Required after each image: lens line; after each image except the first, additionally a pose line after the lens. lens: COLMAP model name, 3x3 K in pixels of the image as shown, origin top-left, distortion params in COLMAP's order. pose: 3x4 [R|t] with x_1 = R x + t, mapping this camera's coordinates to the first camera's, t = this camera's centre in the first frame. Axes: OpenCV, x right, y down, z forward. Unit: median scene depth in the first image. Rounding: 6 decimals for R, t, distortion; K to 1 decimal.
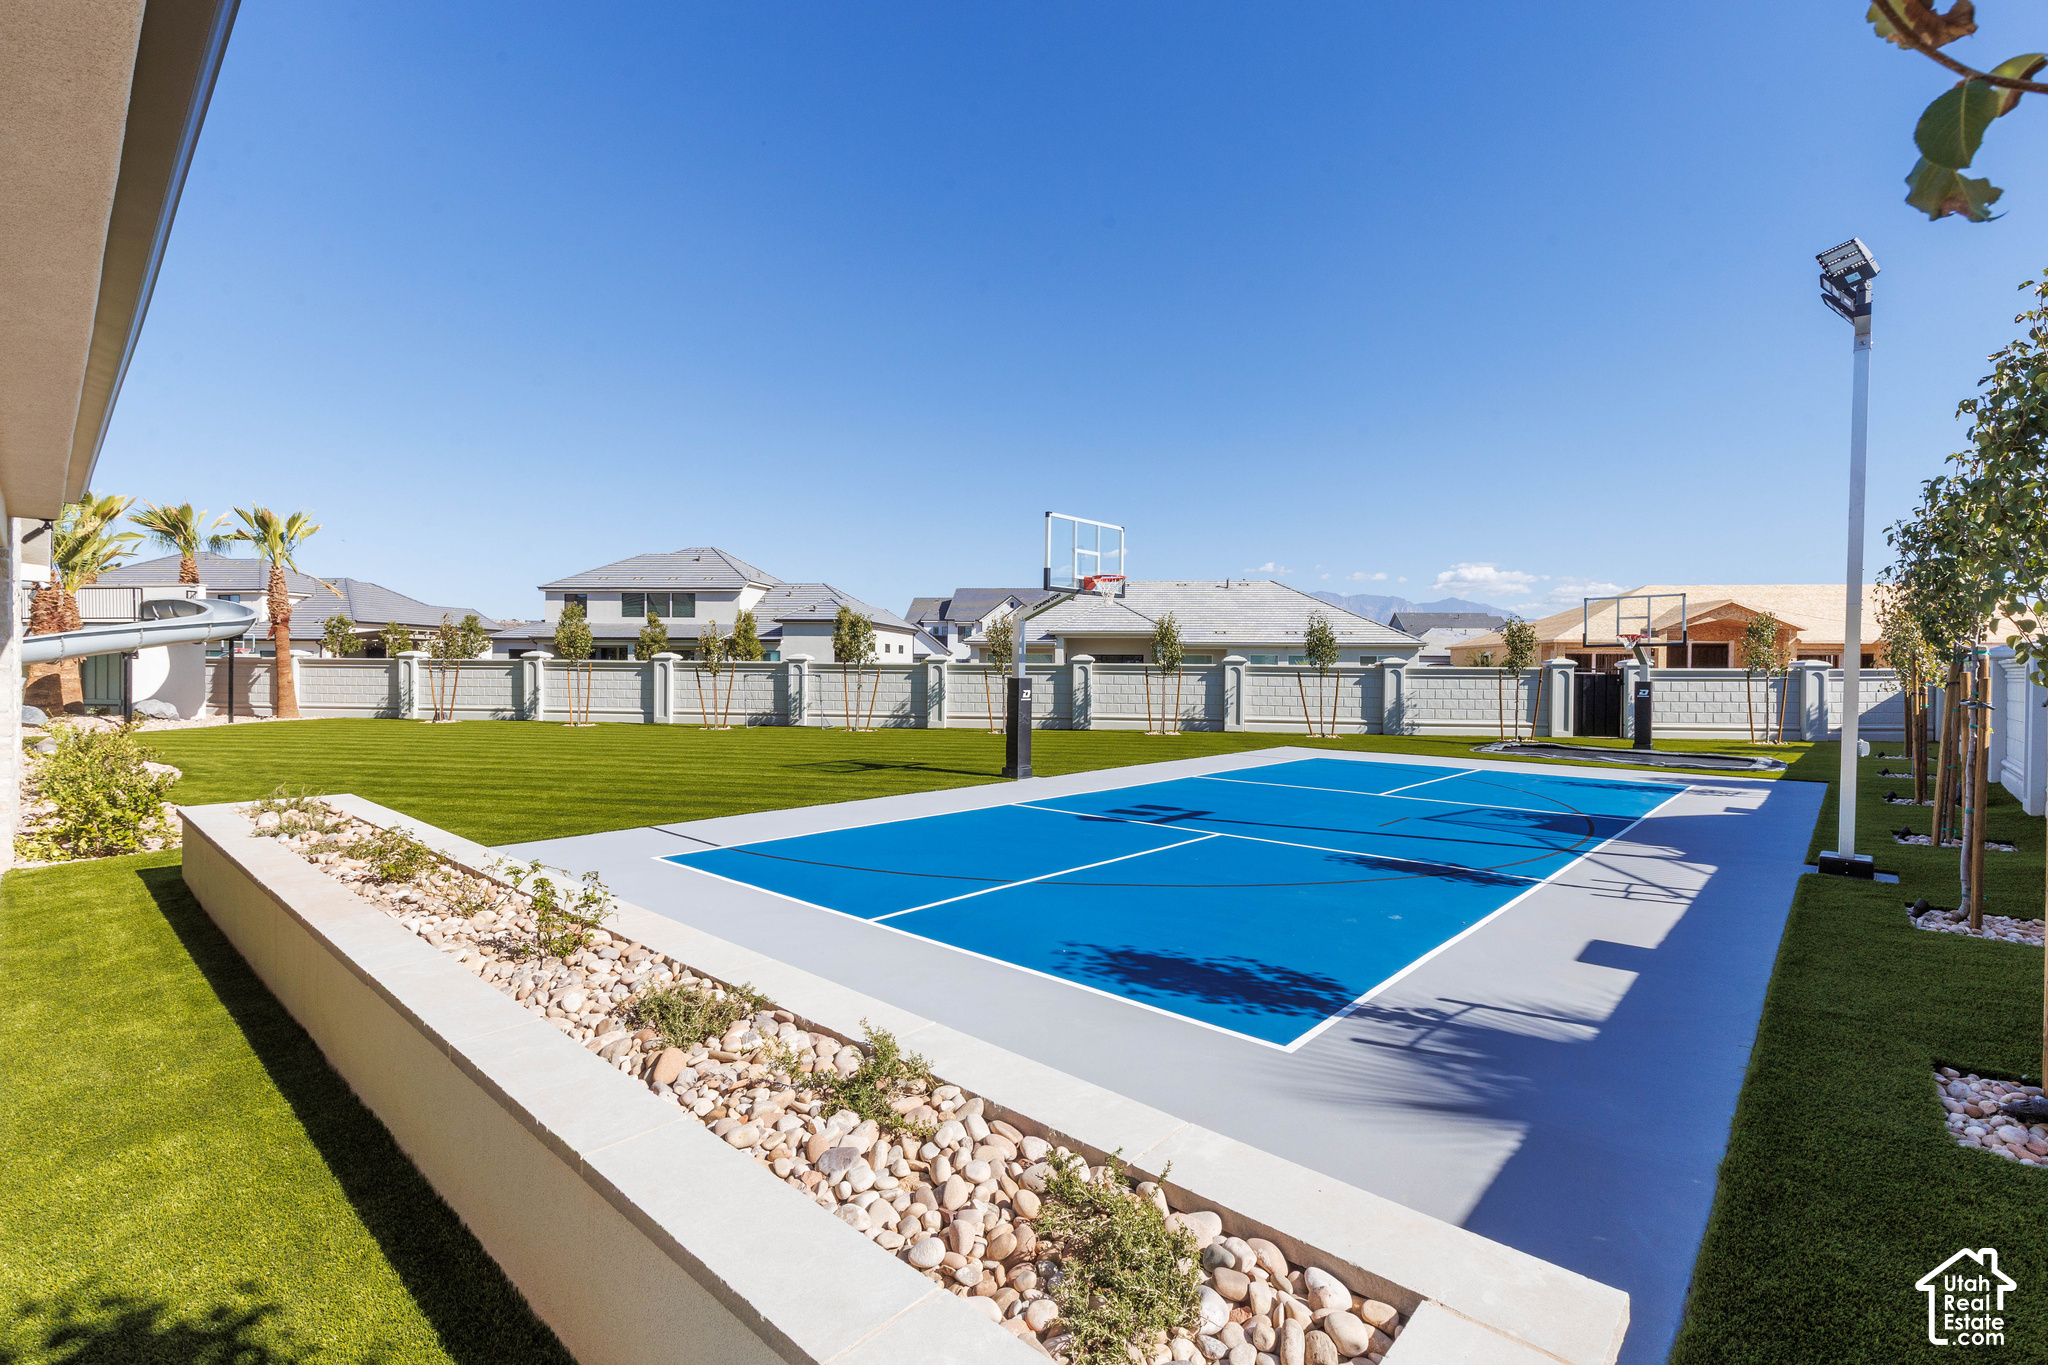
lens RADIAL K [[917.9, 0, 1020.6], [0, 917.9, 686.6], [0, 0, 1]] dist [0.003477, 0.000872]
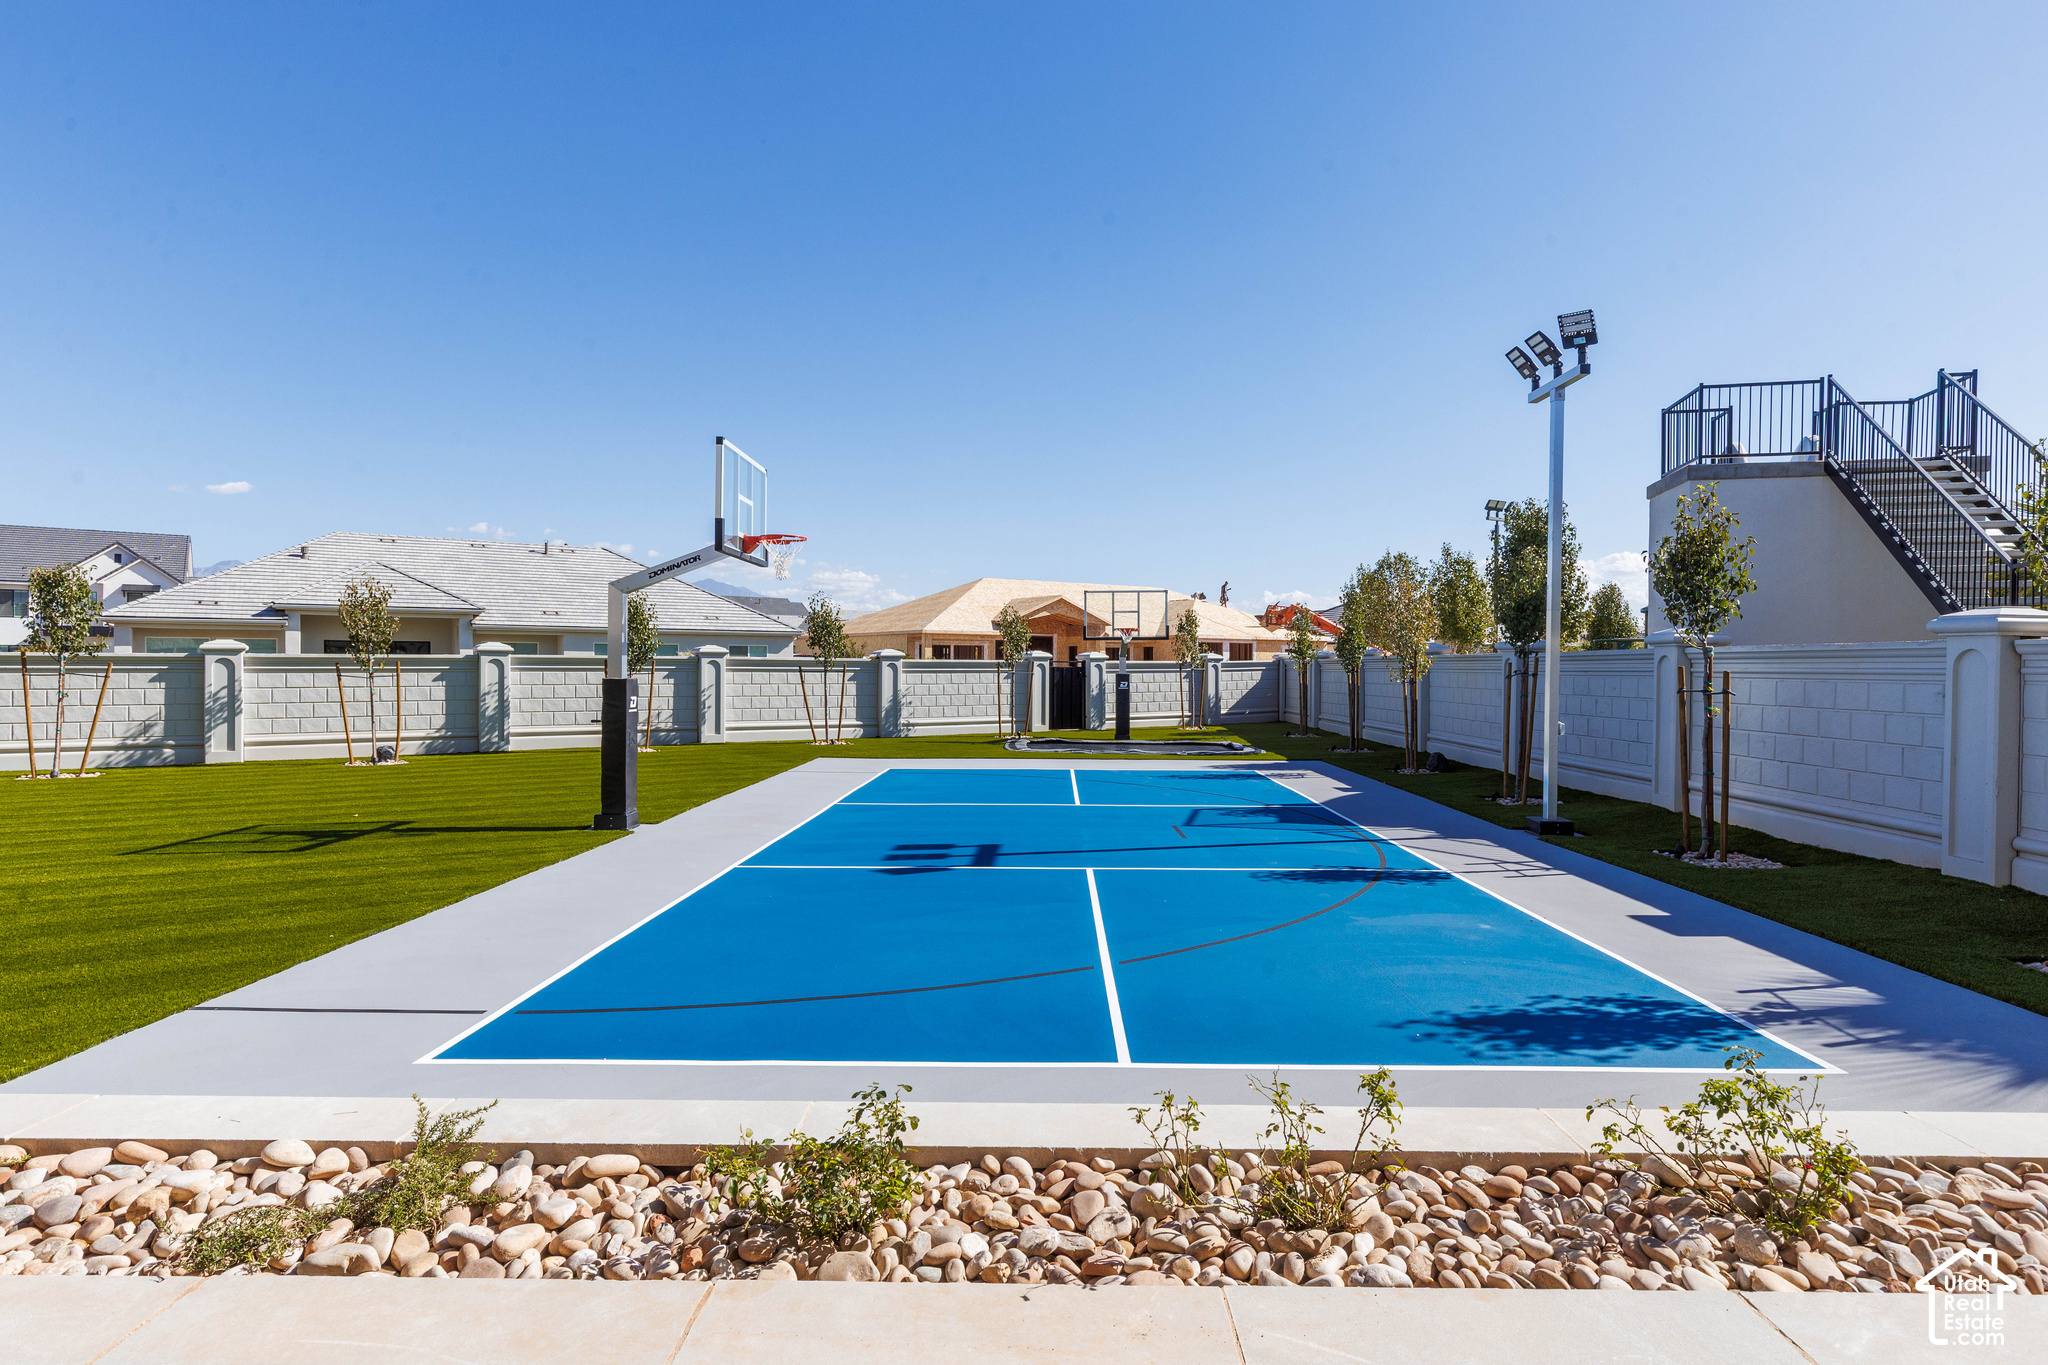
lens RADIAL K [[1111.3, 0, 1024.3], [0, 1111.3, 677.7], [0, 0, 1]] dist [0.000974, -0.001317]
pose [[0.750438, -0.012217, 0.660828, -0.196051], [0.014422, 0.999894, 0.002108, -0.004559], [-0.660783, 0.007949, 0.750535, 0.123961]]
